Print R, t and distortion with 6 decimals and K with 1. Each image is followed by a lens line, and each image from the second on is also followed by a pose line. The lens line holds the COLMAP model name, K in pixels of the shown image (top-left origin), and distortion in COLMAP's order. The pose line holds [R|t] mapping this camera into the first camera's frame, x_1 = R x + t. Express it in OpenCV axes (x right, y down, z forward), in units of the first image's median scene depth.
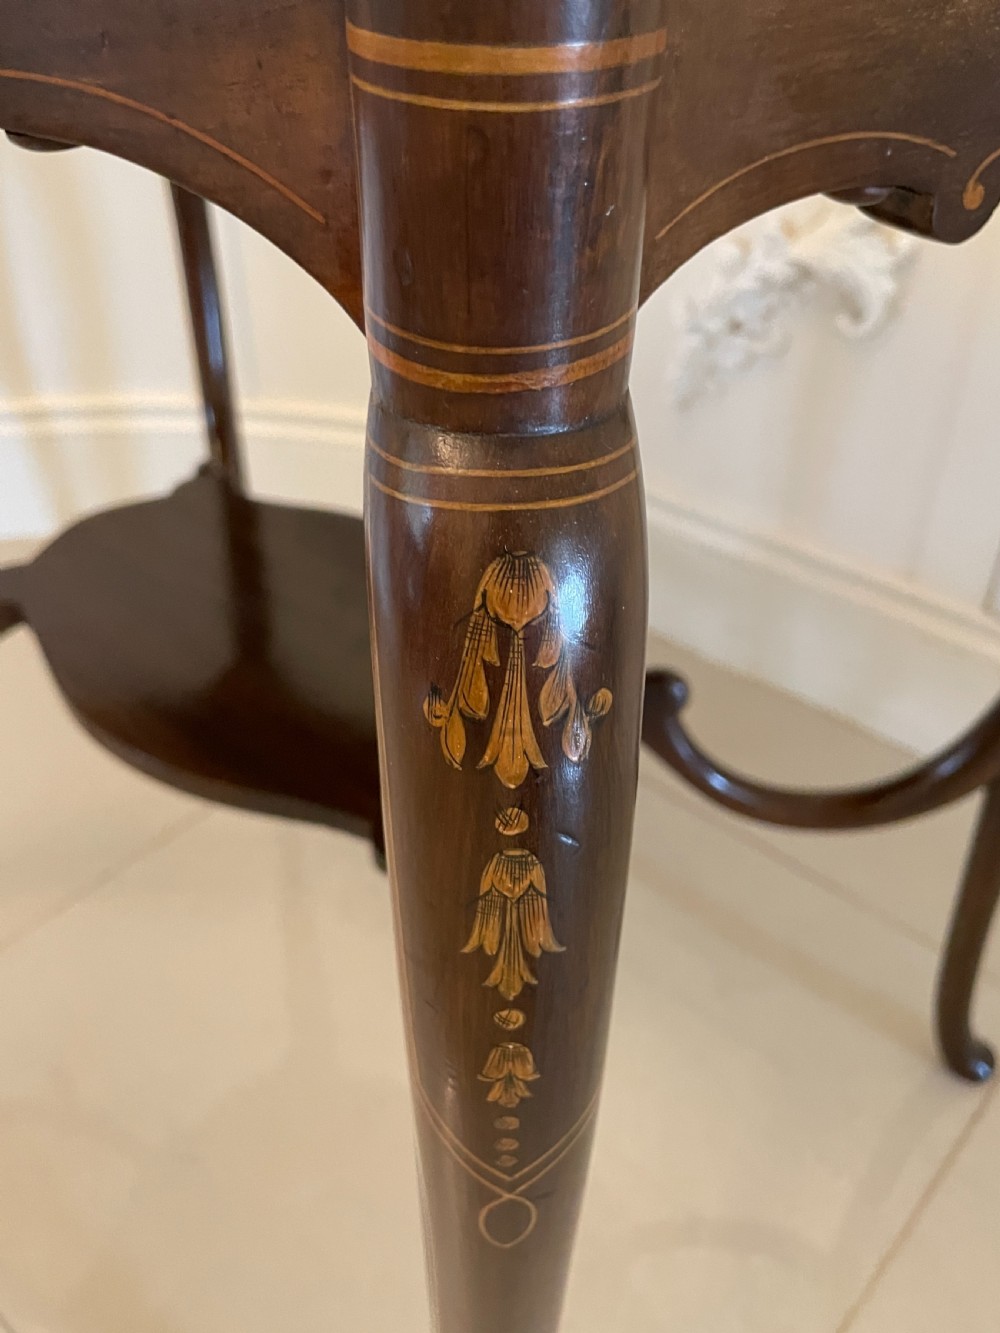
lens RADIAL K [[1015.4, 0, 500.0], [0, 1015.4, 666.5], [0, 0, 1]] dist [0.087684, -0.130031]
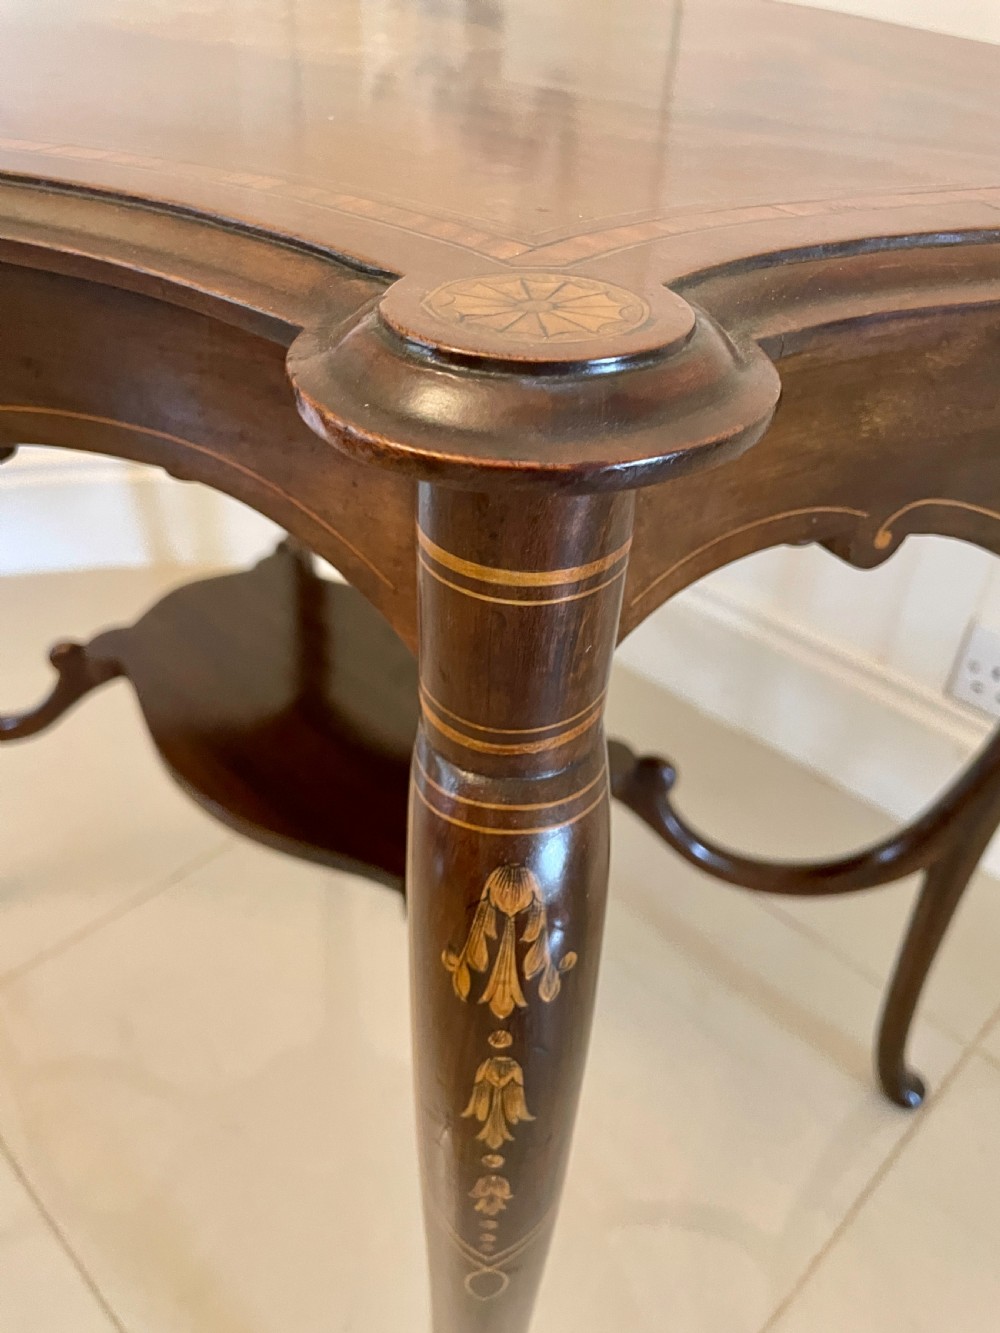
lens RADIAL K [[914.0, 0, 500.0], [0, 914.0, 666.5], [0, 0, 1]] dist [0.055215, -0.086392]
pose [[0.997869, 0.057937, -0.030029, 0.019056], [-0.057821, 0.998316, 0.004708, -0.356488], [0.030251, -0.002962, 0.999538, -0.258274]]
